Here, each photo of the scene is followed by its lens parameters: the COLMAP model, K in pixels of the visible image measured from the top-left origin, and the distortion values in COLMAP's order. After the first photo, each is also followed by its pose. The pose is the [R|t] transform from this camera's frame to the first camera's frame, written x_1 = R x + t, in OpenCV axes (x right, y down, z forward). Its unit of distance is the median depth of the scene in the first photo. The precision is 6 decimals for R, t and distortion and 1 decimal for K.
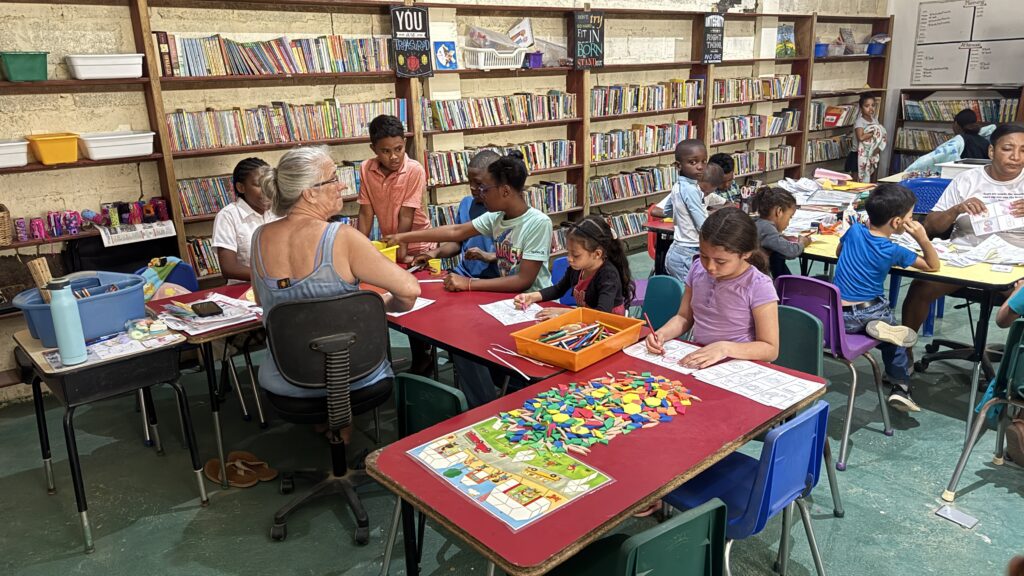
lens RADIAL K [[747.0, 0, 512.0], [0, 747.0, 288.0], [0, 0, 1]] dist [-0.010747, -0.012017]
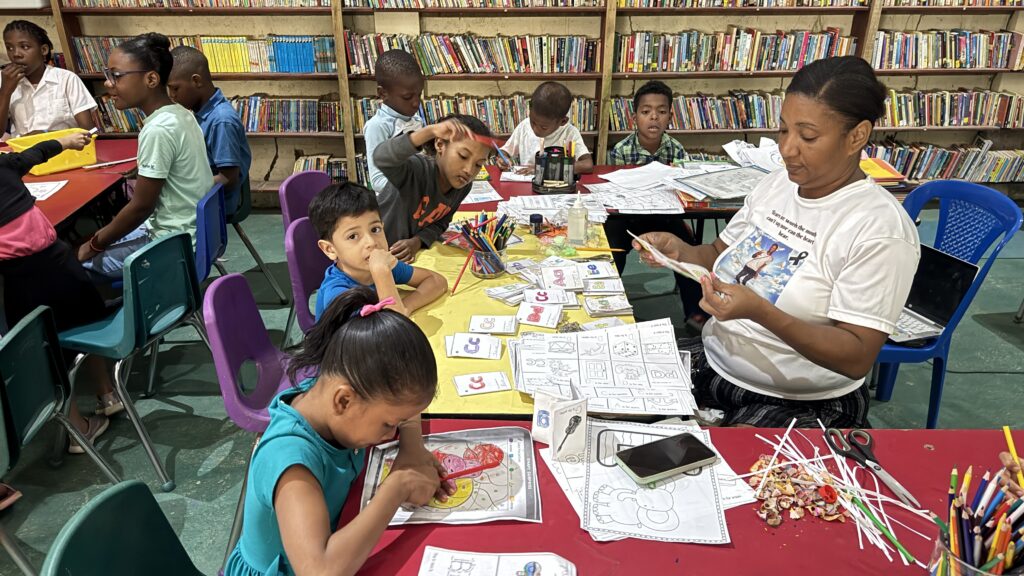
lens RADIAL K [[747.0, 0, 512.0], [0, 747.0, 288.0], [0, 0, 1]] dist [-0.010747, -0.012017]
pose [[0.795261, 0.285385, -0.534897, 0.467150], [-0.195483, 0.955862, 0.219349, -0.105113], [0.573887, -0.069877, 0.815948, 0.327694]]
